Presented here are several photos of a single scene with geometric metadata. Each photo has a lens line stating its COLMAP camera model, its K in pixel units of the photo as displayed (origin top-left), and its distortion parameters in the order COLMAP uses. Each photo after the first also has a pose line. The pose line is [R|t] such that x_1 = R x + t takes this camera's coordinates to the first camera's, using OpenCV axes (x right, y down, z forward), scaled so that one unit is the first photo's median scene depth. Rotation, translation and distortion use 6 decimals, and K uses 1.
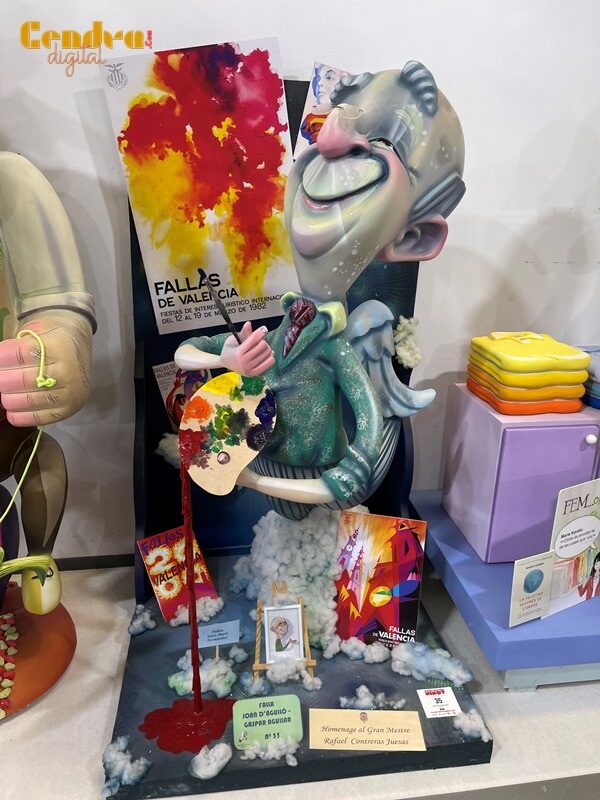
lens RADIAL K [[601.2, 0, 299.6], [0, 601.2, 399.7], [0, 0, 1]] dist [0.054354, -0.041992]
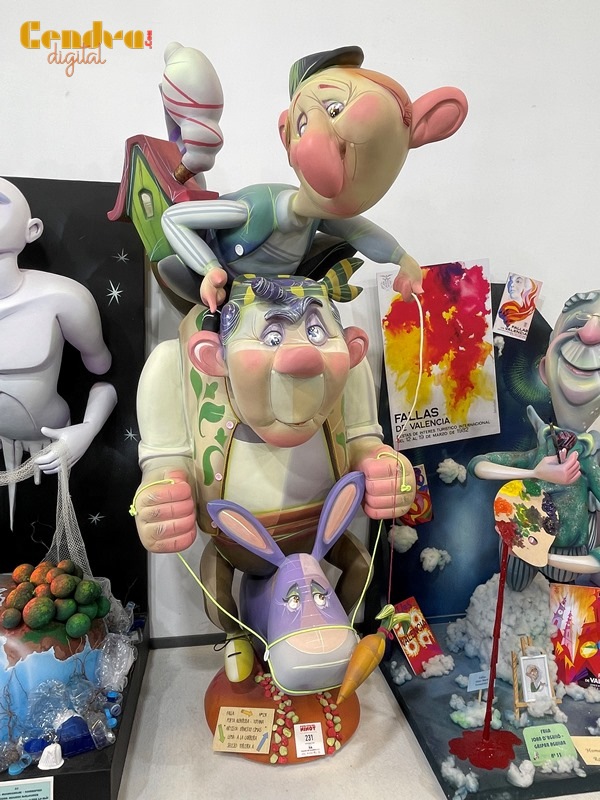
lens RADIAL K [[532.7, 0, 299.9], [0, 532.7, 396.7], [0, 0, 1]] dist [-0.003678, 0.000978]
pose [[0.999608, -0.000463, 0.027988, -0.533758], [0.005645, 0.982661, -0.185325, -0.007131], [-0.027417, 0.185411, 0.982279, -0.231356]]
